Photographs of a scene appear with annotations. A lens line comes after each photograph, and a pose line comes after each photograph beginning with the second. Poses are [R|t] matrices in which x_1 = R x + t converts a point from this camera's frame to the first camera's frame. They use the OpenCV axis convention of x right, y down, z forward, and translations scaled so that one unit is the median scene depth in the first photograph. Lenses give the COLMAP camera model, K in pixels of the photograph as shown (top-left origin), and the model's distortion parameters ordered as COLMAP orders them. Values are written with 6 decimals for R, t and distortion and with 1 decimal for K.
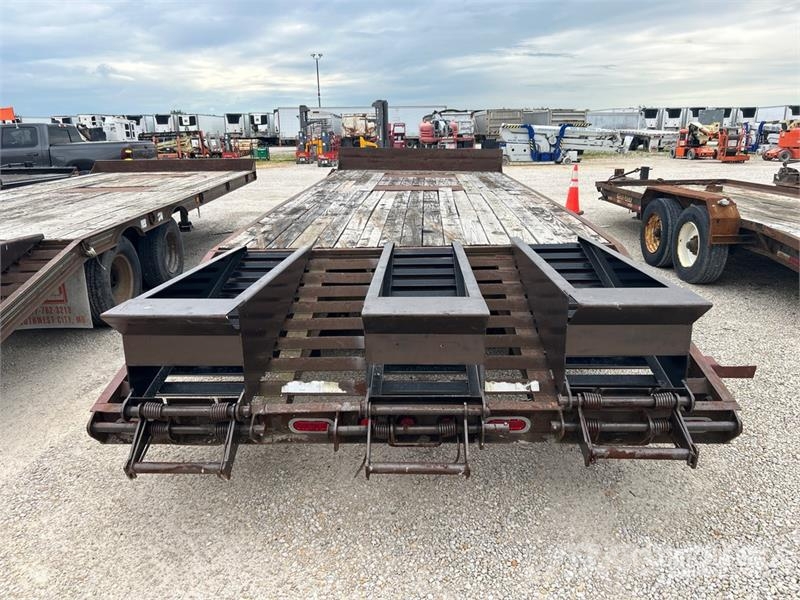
lens RADIAL K [[609.1, 0, 401.0], [0, 609.1, 294.8], [0, 0, 1]] dist [0.038784, -0.044046]
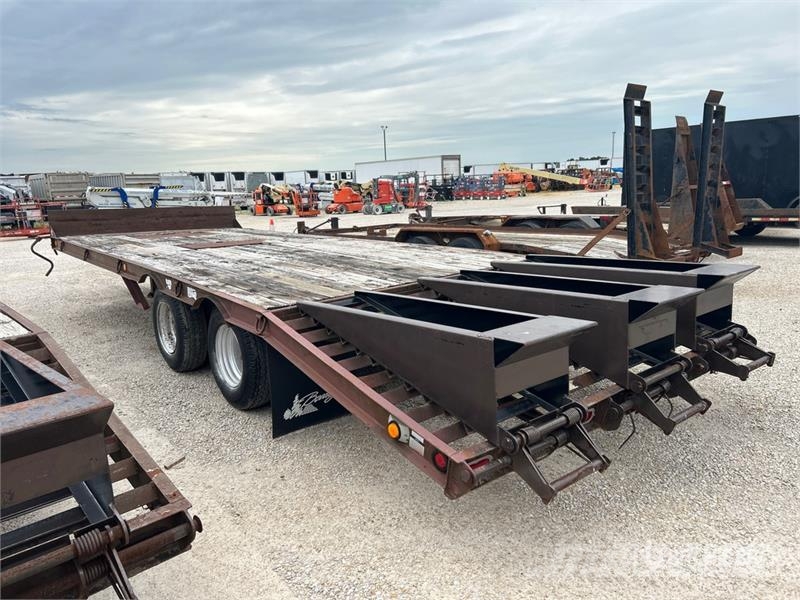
lens RADIAL K [[609.1, 0, 401.0], [0, 609.1, 294.8], [0, 0, 1]] dist [0.038784, -0.044046]
pose [[0.735996, -0.134765, 0.663437, -0.126152], [0.199690, 0.979600, -0.022542, -0.000316], [-0.646865, 0.149073, 0.747893, 0.006903]]
